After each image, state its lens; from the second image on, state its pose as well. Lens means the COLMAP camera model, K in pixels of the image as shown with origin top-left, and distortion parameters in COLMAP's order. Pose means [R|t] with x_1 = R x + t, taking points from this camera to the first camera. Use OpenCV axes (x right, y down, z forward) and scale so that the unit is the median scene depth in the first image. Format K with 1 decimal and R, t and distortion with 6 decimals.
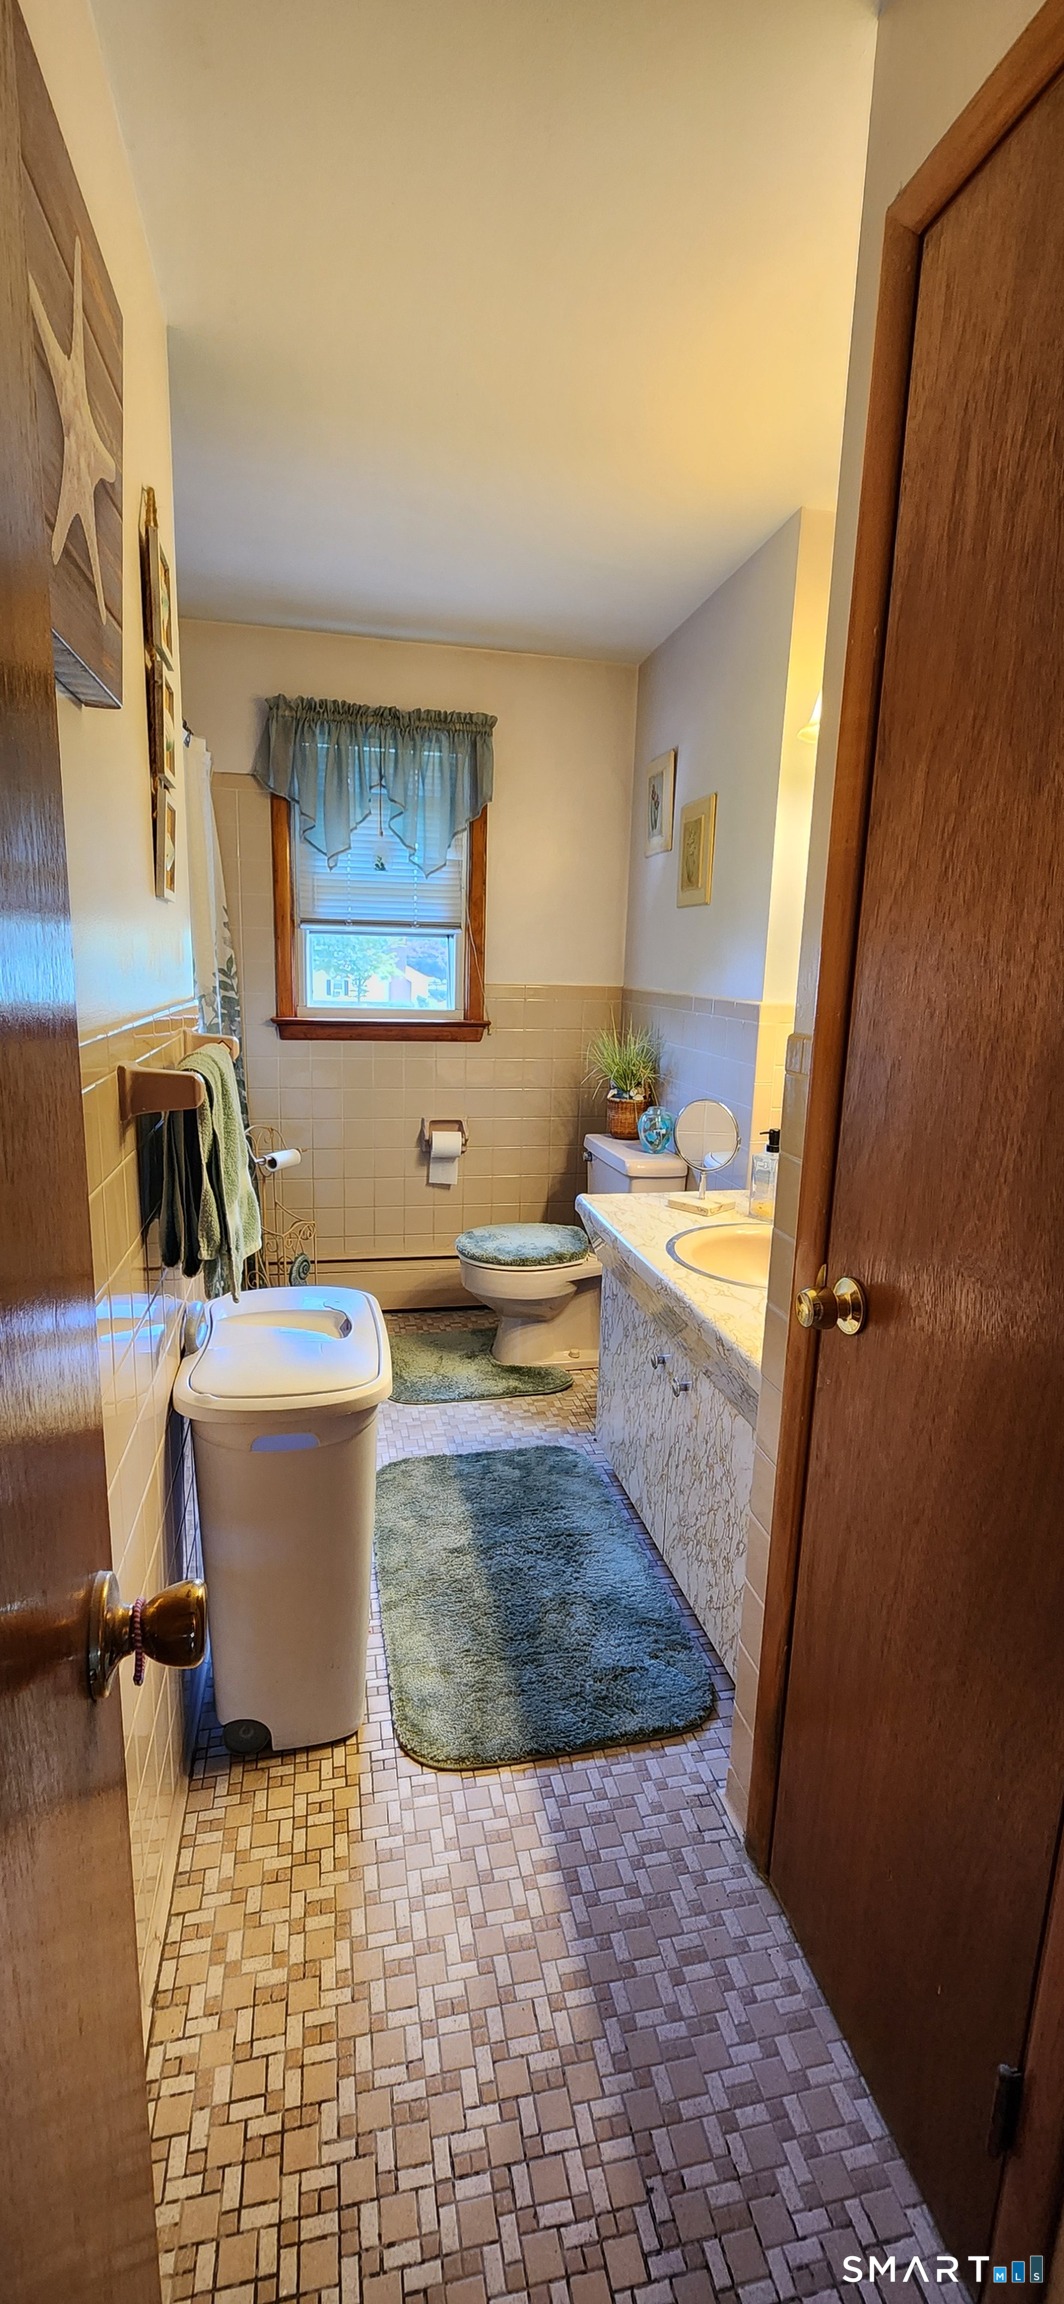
lens RADIAL K [[945.0, 0, 530.6], [0, 945.0, 1159.3], [0, 0, 1]] dist [0.000053, -0.001551]
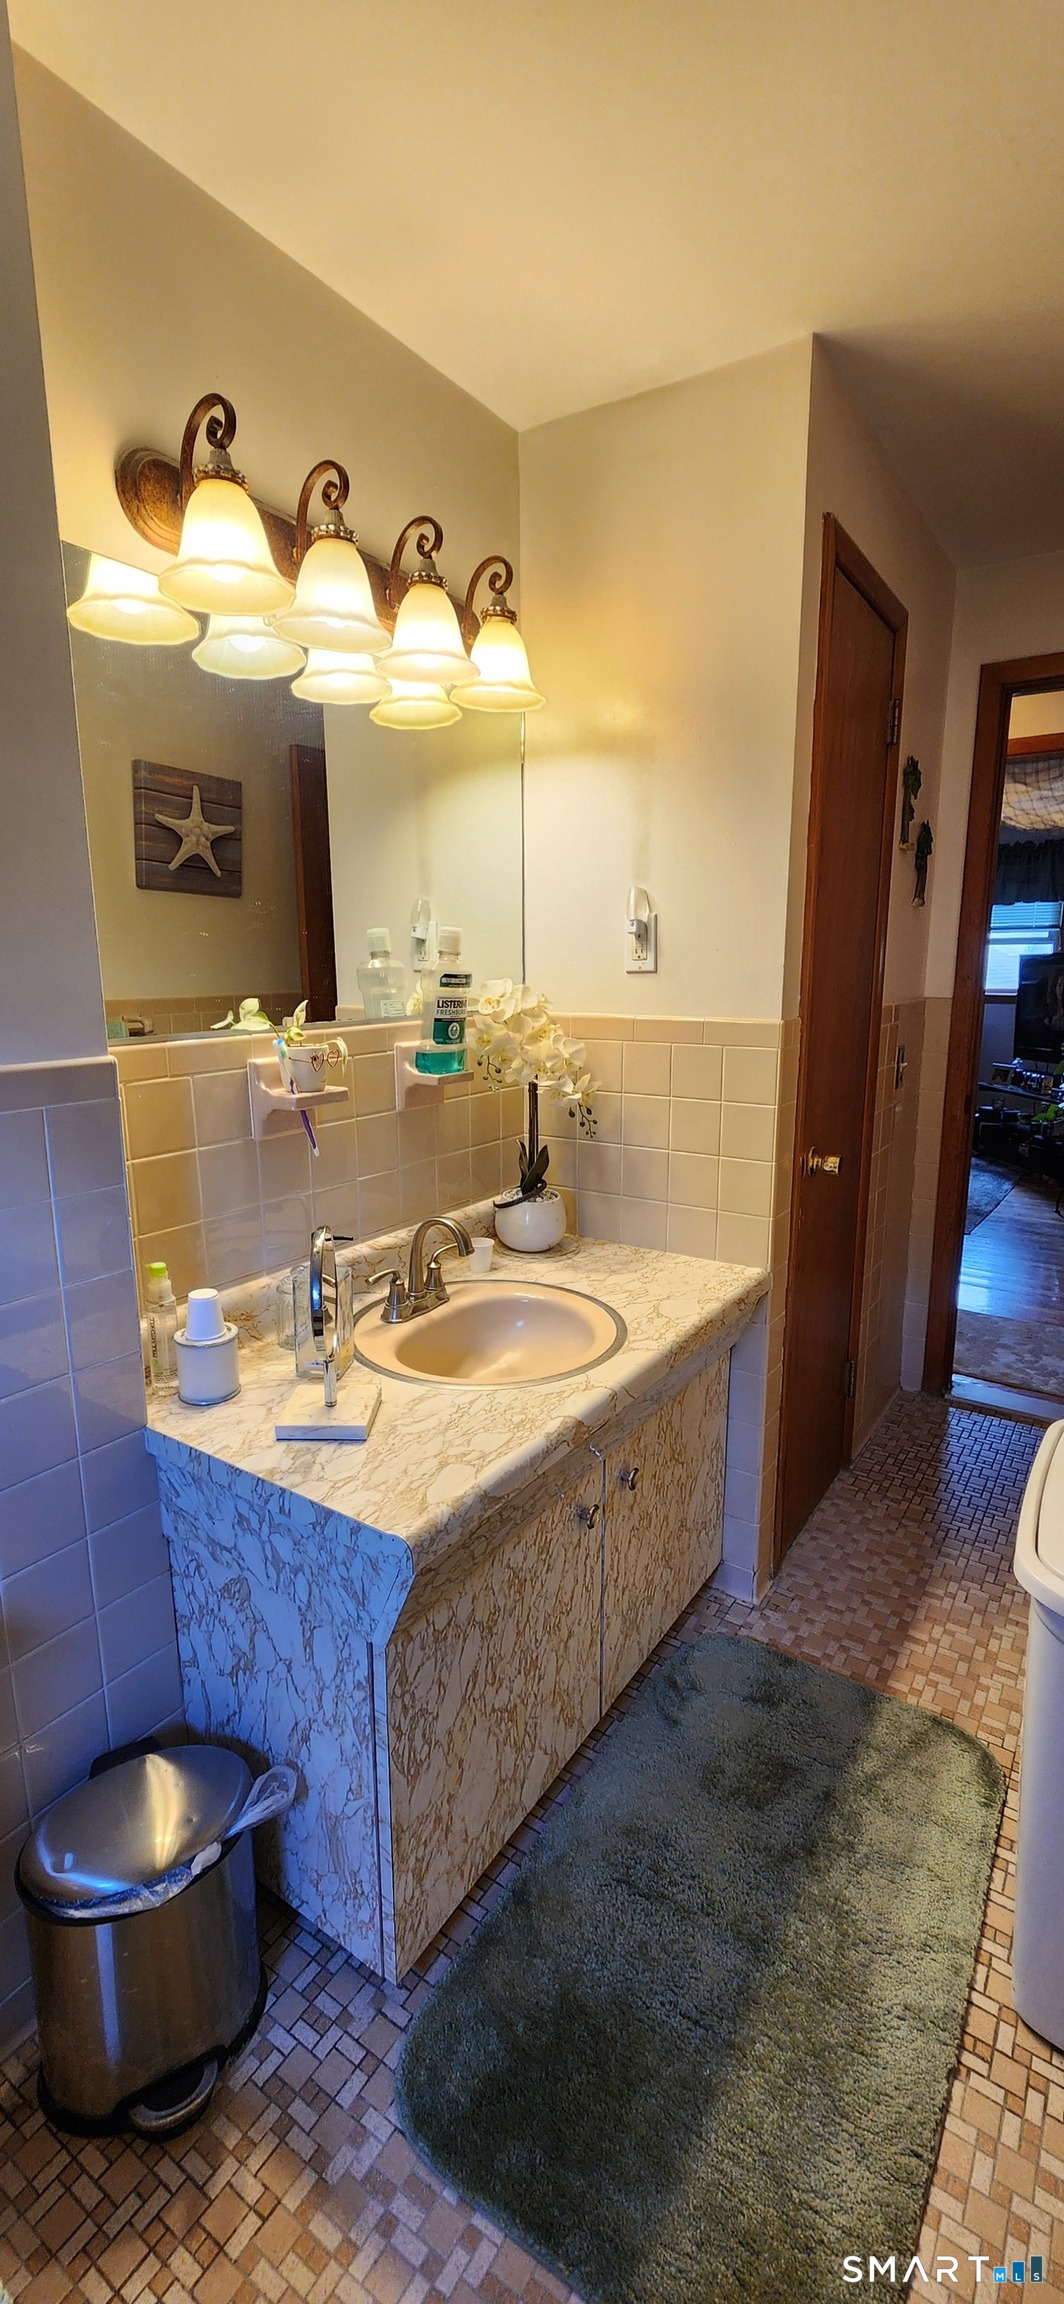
lens RADIAL K [[945.0, 0, 525.1], [0, 945.0, 1145.2], [0, 0, 1]] dist [0.000053, -0.001551]
pose [[-0.689505, -0.142852, 0.710054, -0.428411], [0.152468, 0.929761, 0.335109, -0.424586], [-0.708051, 0.339320, -0.619294, 1.867248]]
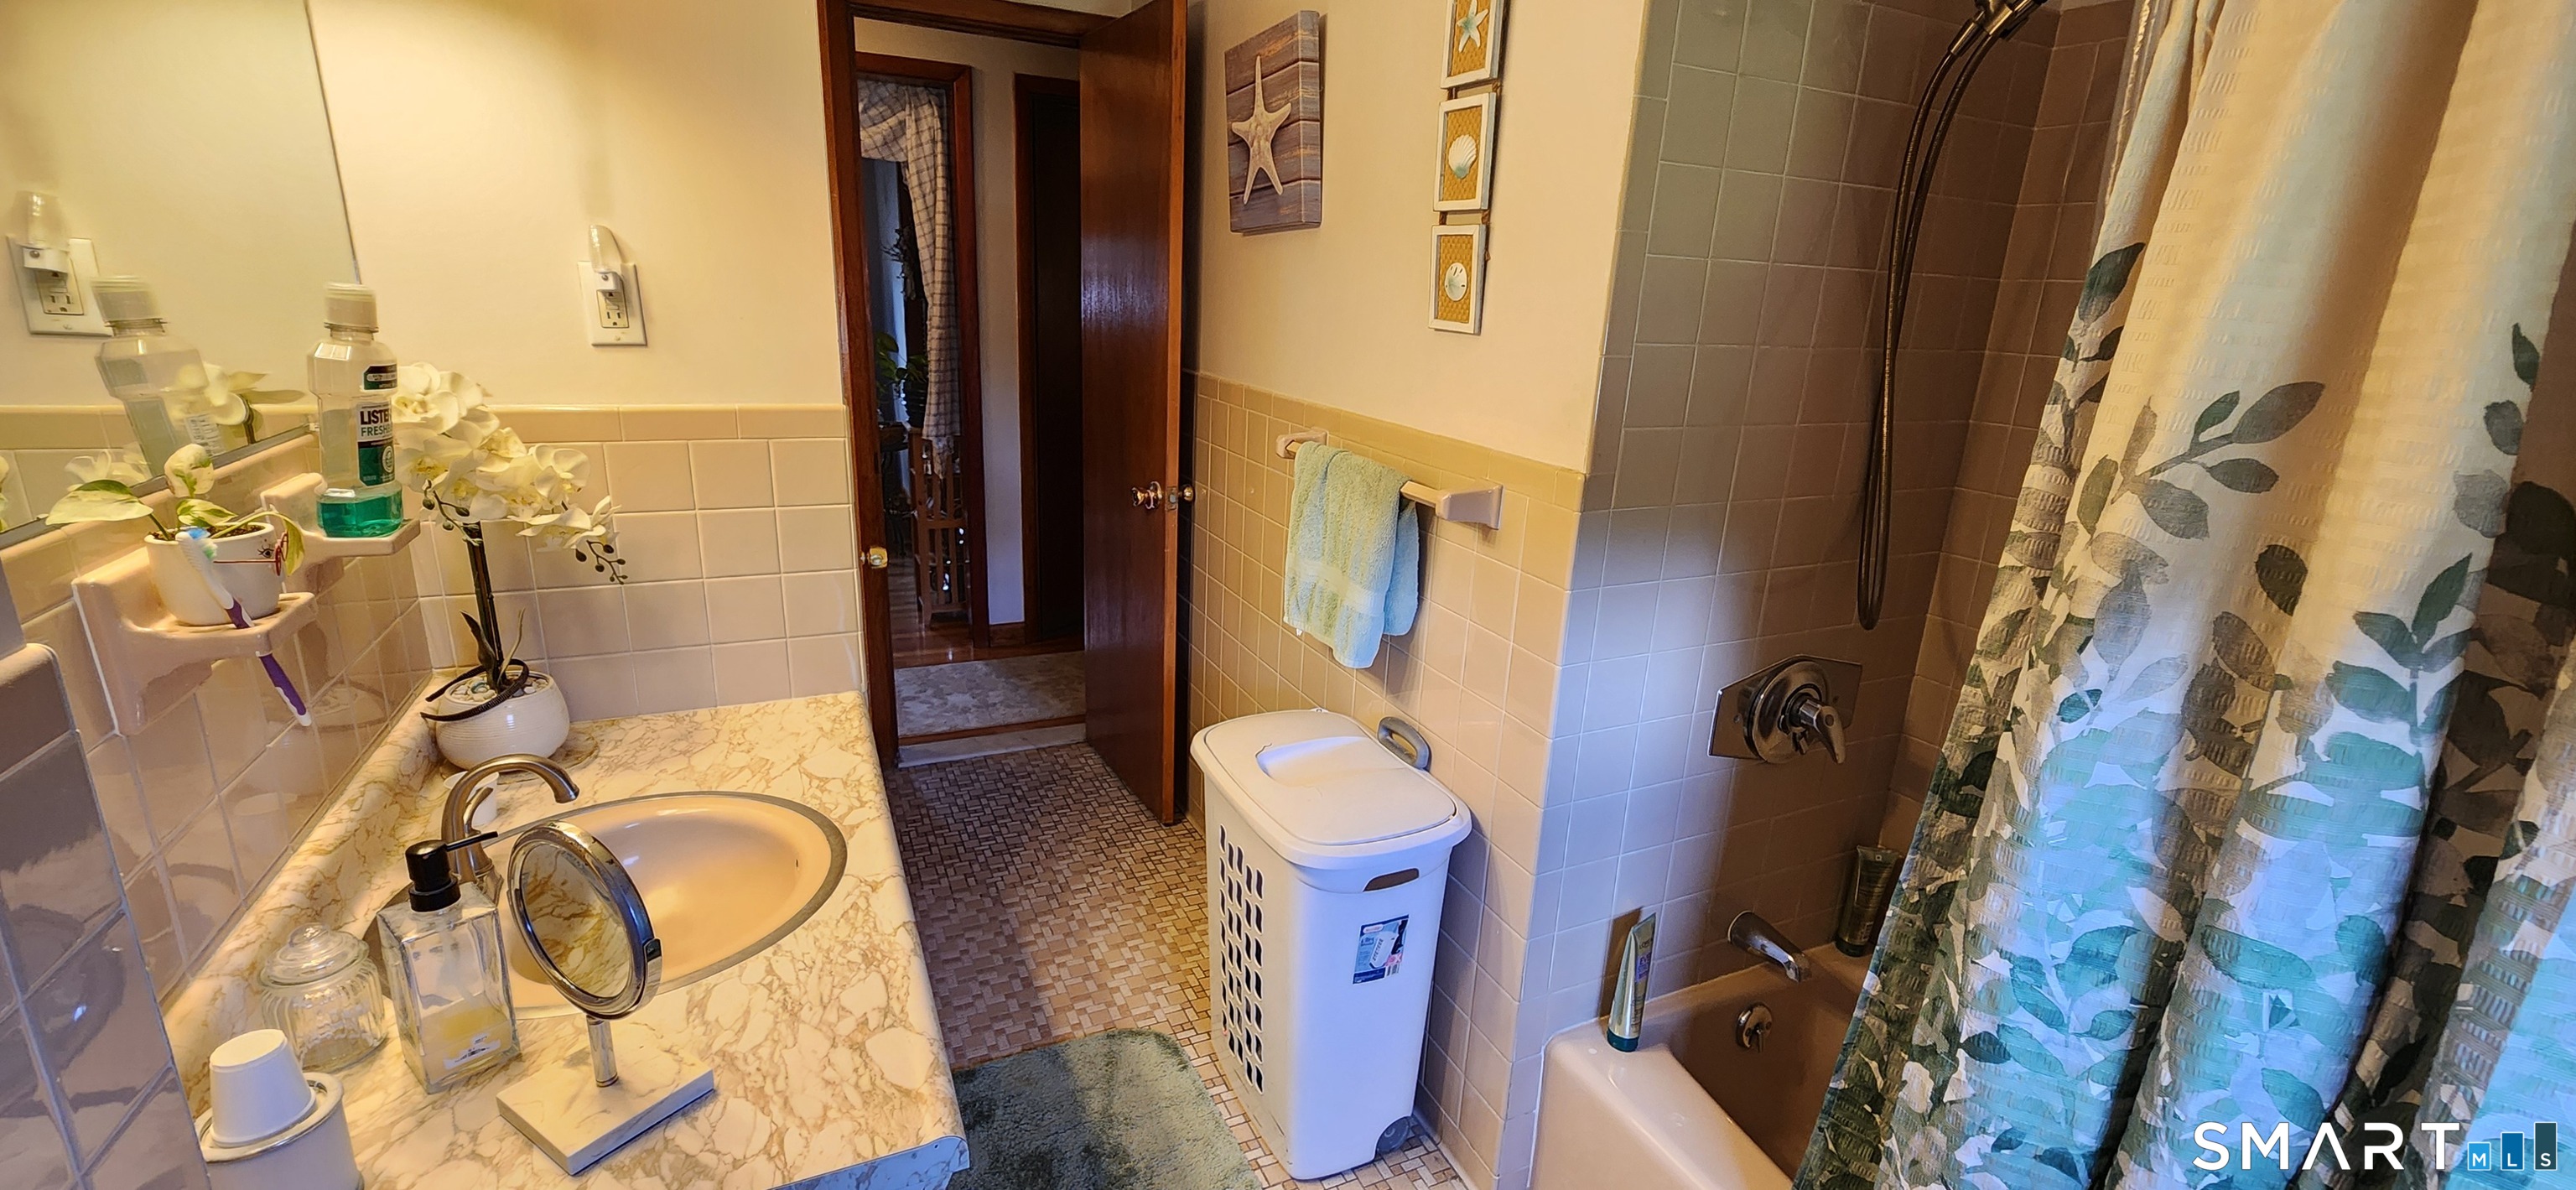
lens RADIAL K [[1056.6, 0, 1285.6], [0, 1056.6, 577.0], [0, 0, 1]] dist [0.000053, -0.001551]
pose [[-0.971326, 0.008735, -0.237590, 0.035611], [-0.103340, 0.884476, 0.454998, -0.530598], [0.214117, 0.466504, -0.858212, 2.021339]]
